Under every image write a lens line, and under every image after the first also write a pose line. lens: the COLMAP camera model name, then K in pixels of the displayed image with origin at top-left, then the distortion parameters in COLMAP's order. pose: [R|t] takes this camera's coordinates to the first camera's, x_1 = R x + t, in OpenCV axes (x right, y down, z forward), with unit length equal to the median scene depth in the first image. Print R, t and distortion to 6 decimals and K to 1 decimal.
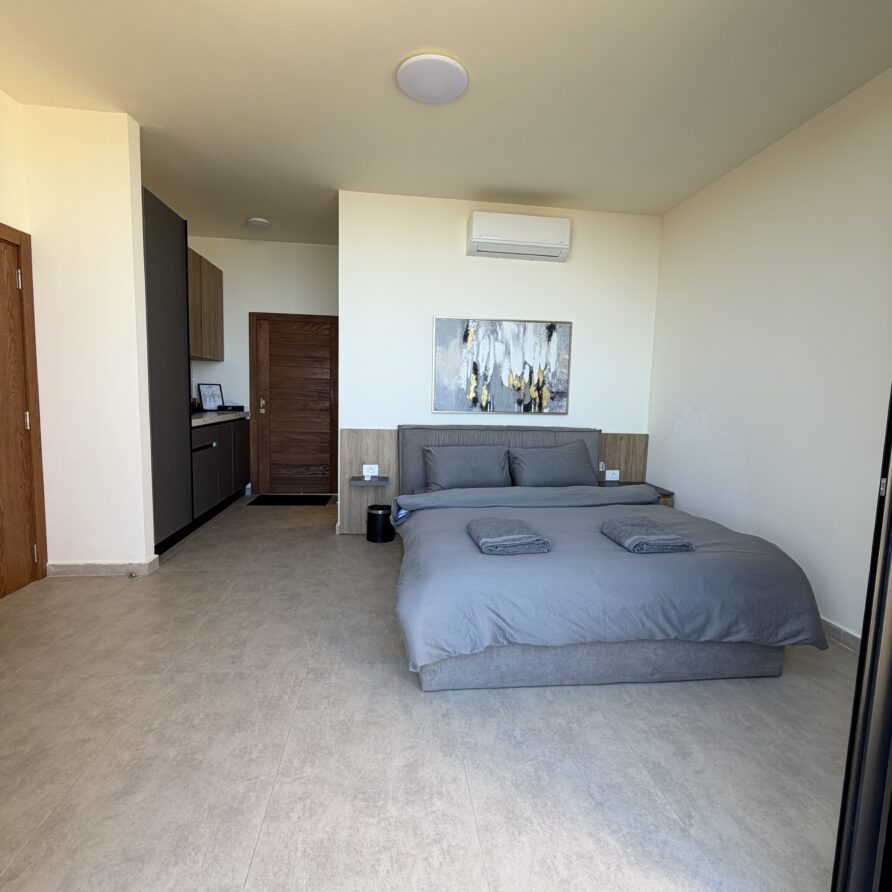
lens RADIAL K [[471.7, 0, 444.6], [0, 471.7, 442.9], [0, 0, 1]] dist [0.003836, -0.002995]
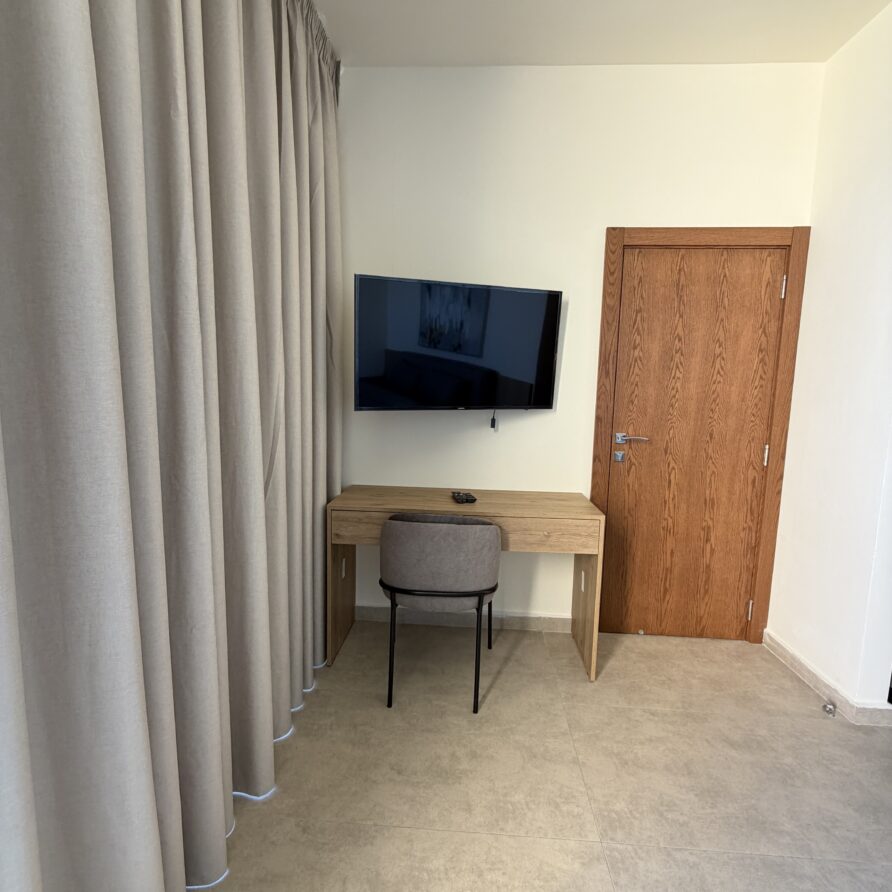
lens RADIAL K [[471.7, 0, 447.0], [0, 471.7, 442.3], [0, 0, 1]] dist [0.003836, -0.002995]
pose [[-0.179760, 0.074966, -0.980850, 0.047803], [-0.130646, 0.986440, 0.099337, -0.090854], [0.974996, 0.146000, -0.167529, 0.668199]]
